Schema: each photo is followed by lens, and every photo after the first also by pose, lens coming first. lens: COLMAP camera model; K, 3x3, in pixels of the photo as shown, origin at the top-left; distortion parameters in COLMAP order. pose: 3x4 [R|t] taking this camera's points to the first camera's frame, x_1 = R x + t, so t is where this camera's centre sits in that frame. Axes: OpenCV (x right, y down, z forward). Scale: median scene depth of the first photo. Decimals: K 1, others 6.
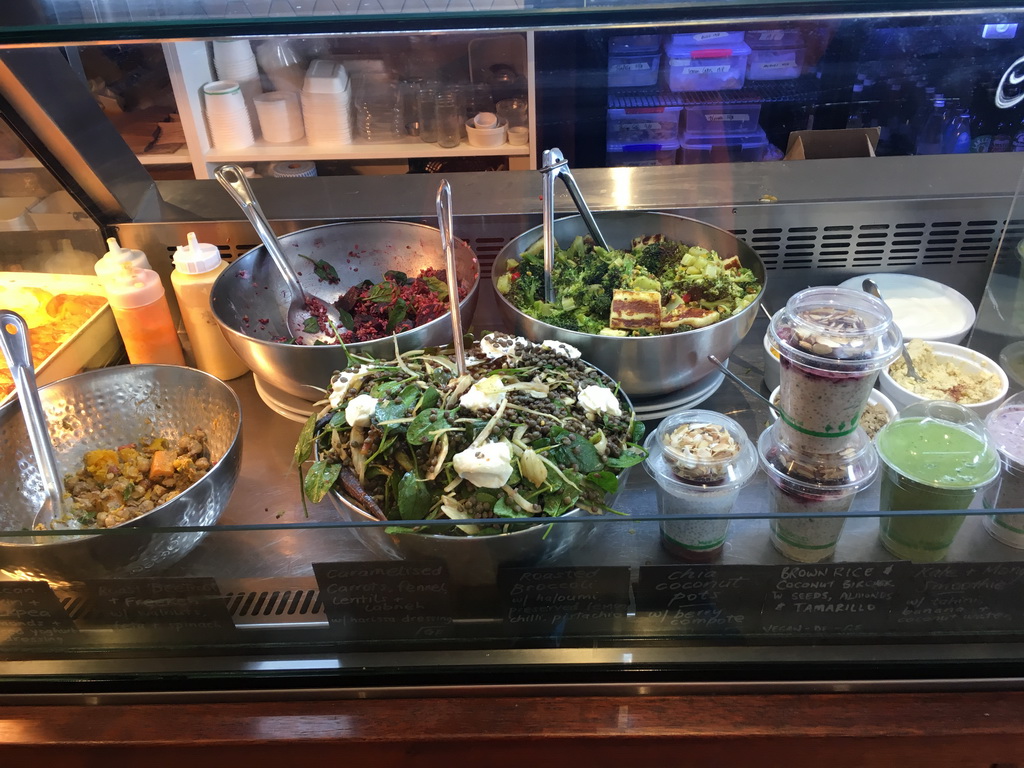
lens RADIAL K [[886.8, 0, 510.8], [0, 886.8, 381.3], [0, 0, 1]] dist [0.020577, -0.005954]
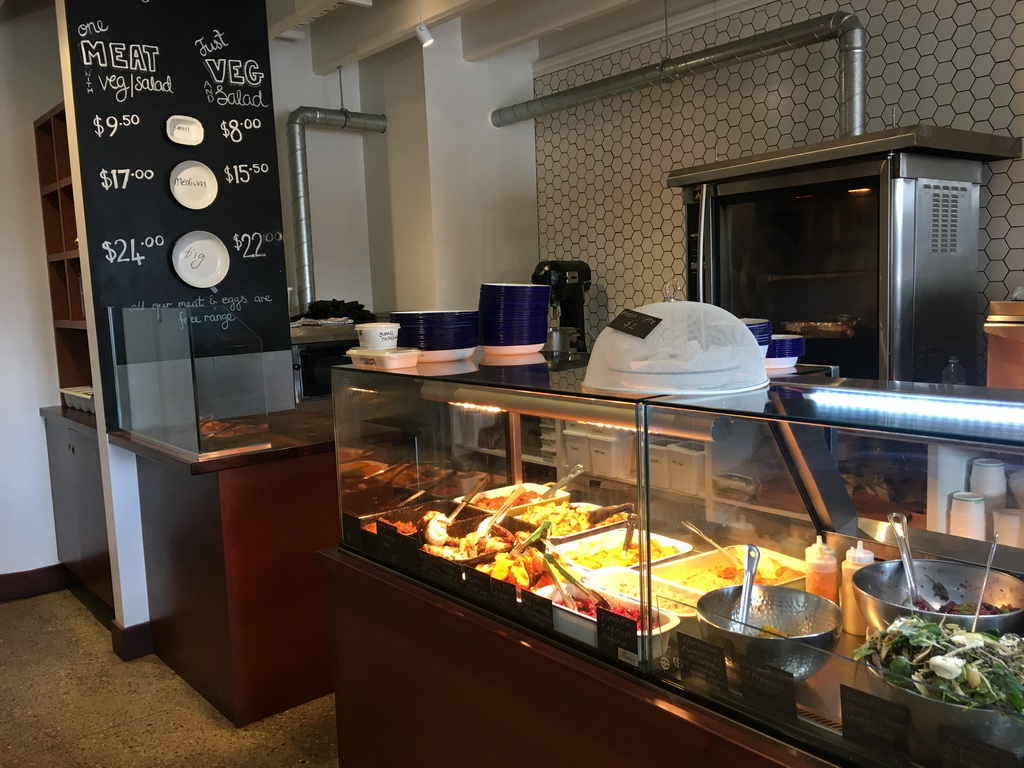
lens RADIAL K [[886.8, 0, 511.6], [0, 886.8, 383.7], [0, 0, 1]] dist [0.020577, -0.005954]
pose [[0.648167, 0.102736, -0.754537, 0.563383], [-0.421376, 0.873721, -0.243009, 0.322104], [0.634289, 0.475454, 0.609607, -0.752226]]
